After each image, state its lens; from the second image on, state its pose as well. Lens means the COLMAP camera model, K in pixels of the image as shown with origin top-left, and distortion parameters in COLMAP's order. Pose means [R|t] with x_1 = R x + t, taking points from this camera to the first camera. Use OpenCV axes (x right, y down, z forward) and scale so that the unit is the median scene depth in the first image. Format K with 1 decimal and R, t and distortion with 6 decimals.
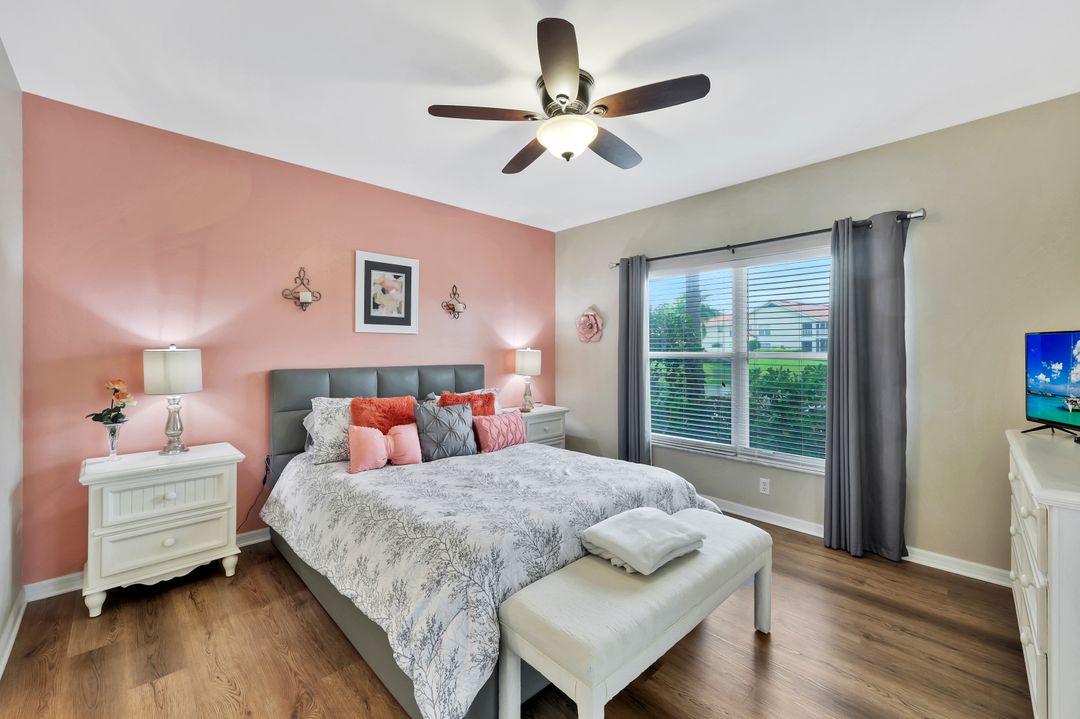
lens RADIAL K [[436.3, 0, 538.7], [0, 436.3, 347.9], [0, 0, 1]] dist [0.000896, 0.000049]
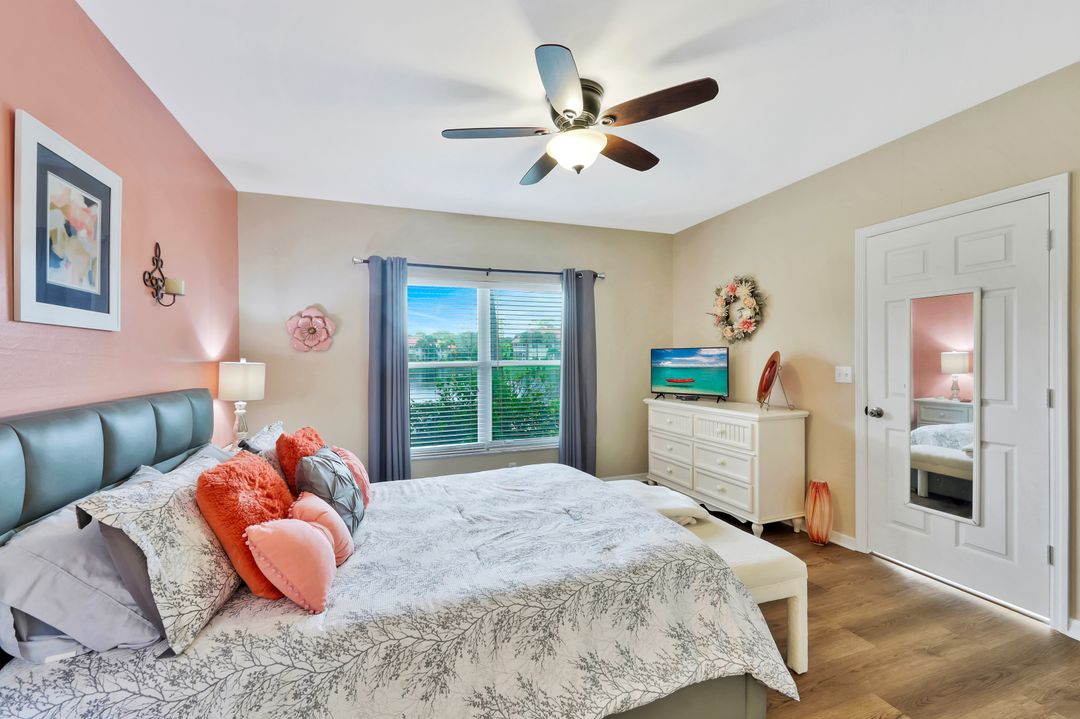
lens RADIAL K [[436.3, 0, 534.7], [0, 436.3, 360.8], [0, 0, 1]] dist [0.000896, 0.000049]
pose [[0.416421, -0.012578, 0.909085, -0.563548], [0.006522, 0.999920, 0.010847, -0.002247], [-0.909149, 0.001412, 0.416469, 0.412711]]
